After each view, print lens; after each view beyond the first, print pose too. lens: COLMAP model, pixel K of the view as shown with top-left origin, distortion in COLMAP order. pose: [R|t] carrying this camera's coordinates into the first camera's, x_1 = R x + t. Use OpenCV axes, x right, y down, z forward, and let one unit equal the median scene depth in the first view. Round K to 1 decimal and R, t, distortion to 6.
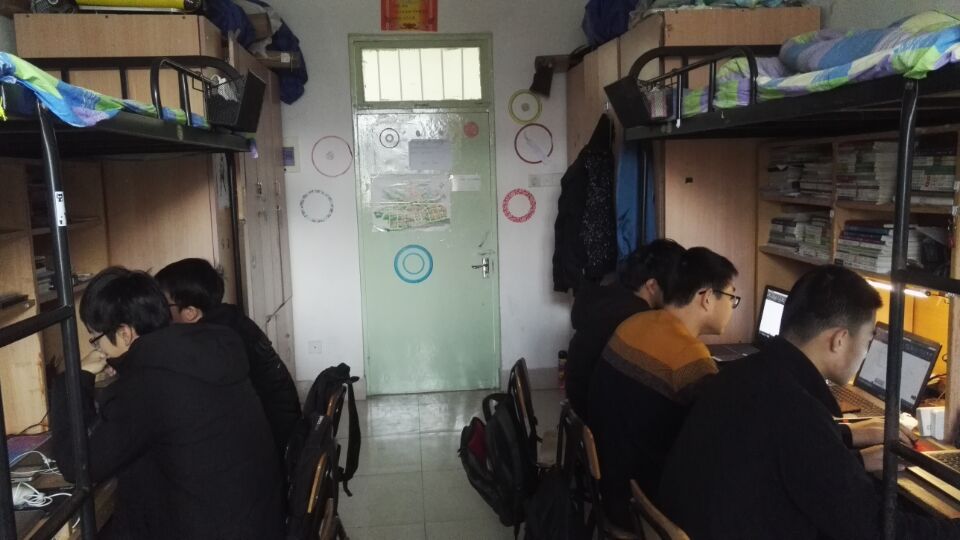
lens RADIAL K [[777.3, 0, 480.7], [0, 777.3, 277.9], [0, 0, 1]] dist [0.025909, 0.007249]
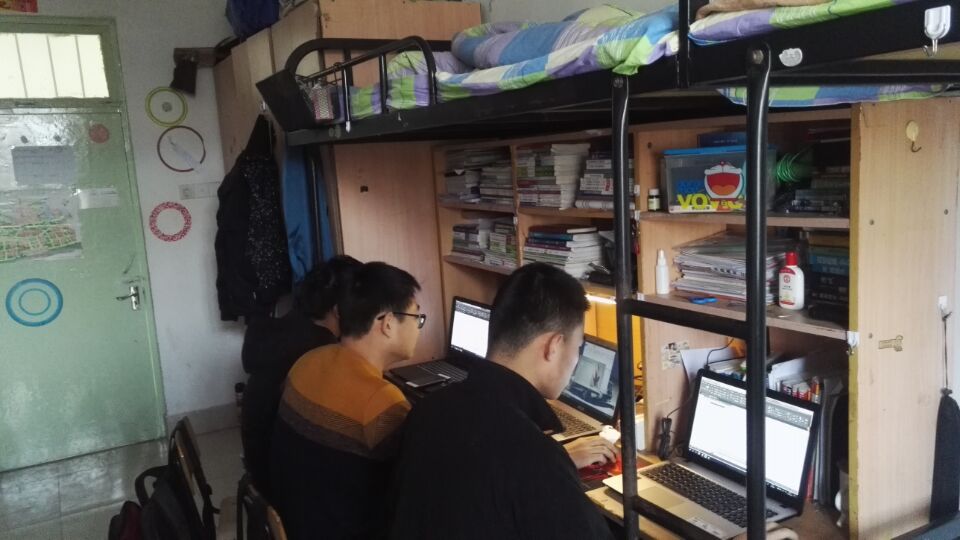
lens RADIAL K [[777.3, 0, 480.7], [0, 777.3, 277.9], [0, 0, 1]] dist [0.025909, 0.007249]
pose [[0.913760, -0.089667, 0.396236, 0.025791], [0.089611, 0.995801, 0.018693, -0.028041], [-0.396248, 0.018426, 0.917958, 0.126562]]
